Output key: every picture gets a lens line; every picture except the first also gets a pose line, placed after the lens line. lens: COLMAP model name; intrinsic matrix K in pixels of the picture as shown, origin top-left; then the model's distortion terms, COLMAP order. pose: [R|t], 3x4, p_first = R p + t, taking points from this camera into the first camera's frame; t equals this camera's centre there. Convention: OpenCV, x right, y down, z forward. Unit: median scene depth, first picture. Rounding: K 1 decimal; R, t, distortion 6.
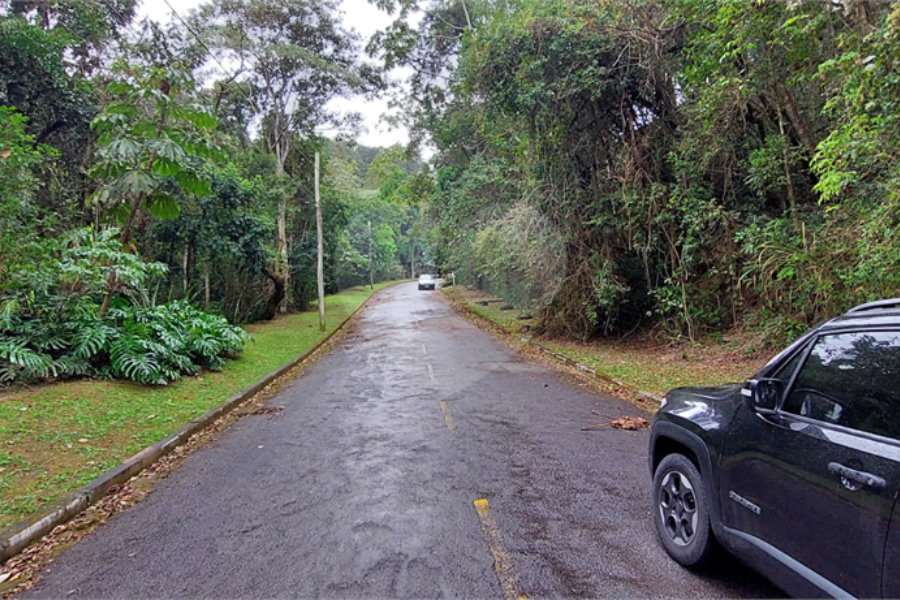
lens RADIAL K [[531.5, 0, 453.2], [0, 531.5, 309.8], [0, 0, 1]] dist [-0.013888, -0.002357]
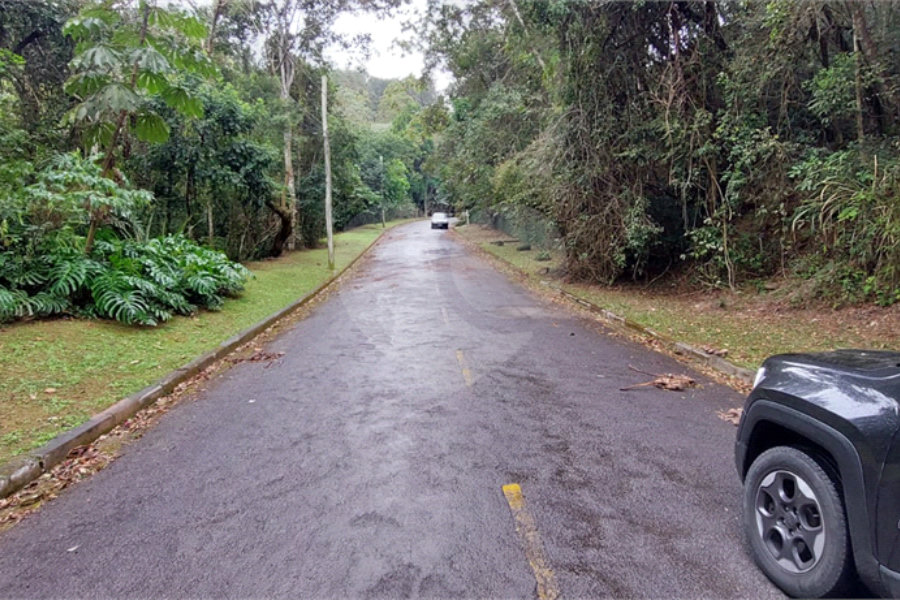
lens RADIAL K [[531.2, 0, 448.8], [0, 531.2, 307.8], [0, 0, 1]] dist [-0.002701, -0.016215]
pose [[0.999381, 0.019782, -0.029091, -0.007223], [-0.016527, 0.993996, 0.108158, 0.002371], [0.031056, -0.107610, 0.993708, 0.069402]]
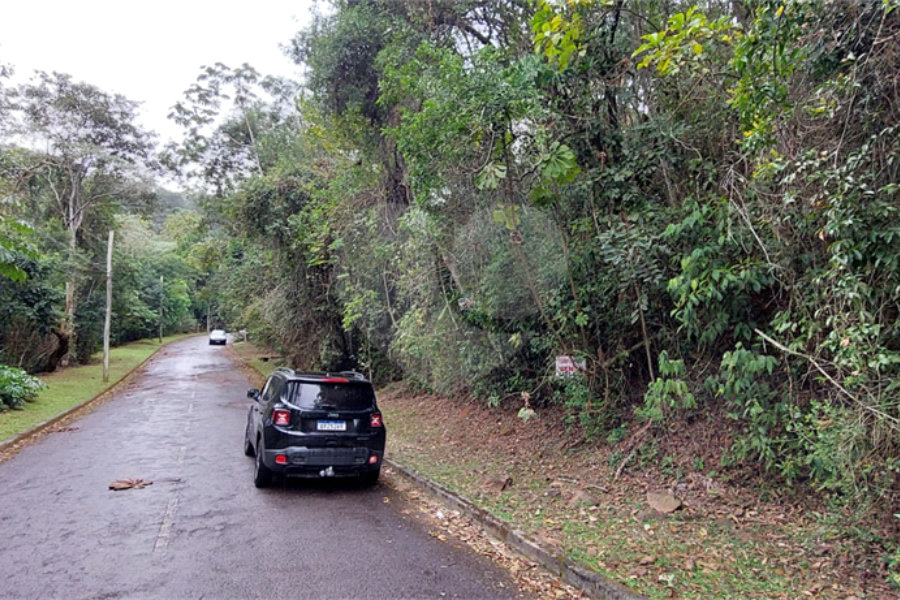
lens RADIAL K [[531.2, 0, 448.8], [0, 531.2, 307.8], [0, 0, 1]] dist [-0.002701, -0.016215]
pose [[0.942562, 0.046489, 0.330781, 0.108533], [-0.011300, 0.994139, -0.107520, -0.008839], [-0.333840, 0.097606, 0.937563, -0.528688]]
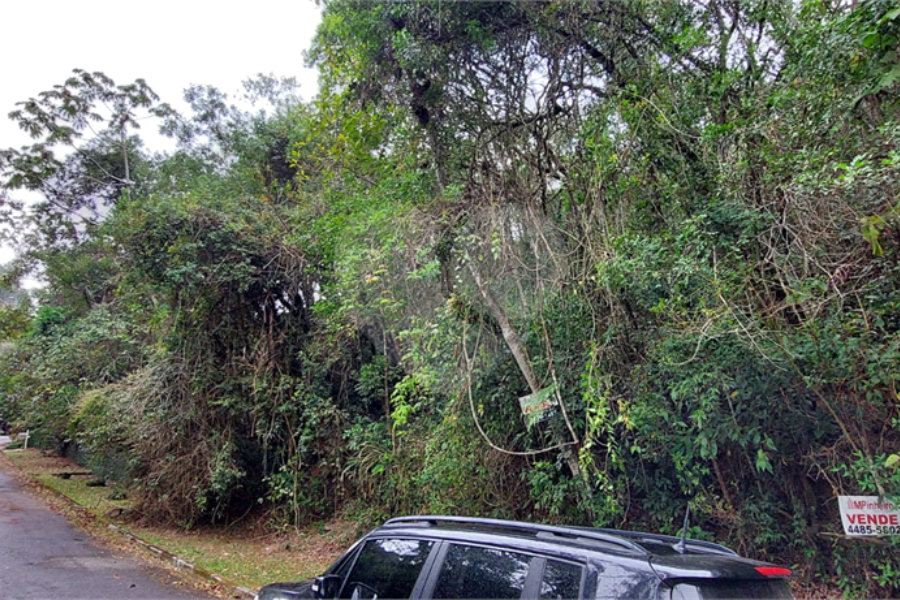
lens RADIAL K [[531.2, 0, 448.8], [0, 531.2, 307.8], [0, 0, 1]] dist [-0.002701, -0.016215]
pose [[0.781348, 0.236983, 0.577352, -0.022101], [-0.037434, 0.941231, -0.335682, -0.013196], [-0.622972, 0.240672, 0.744300, -0.068059]]
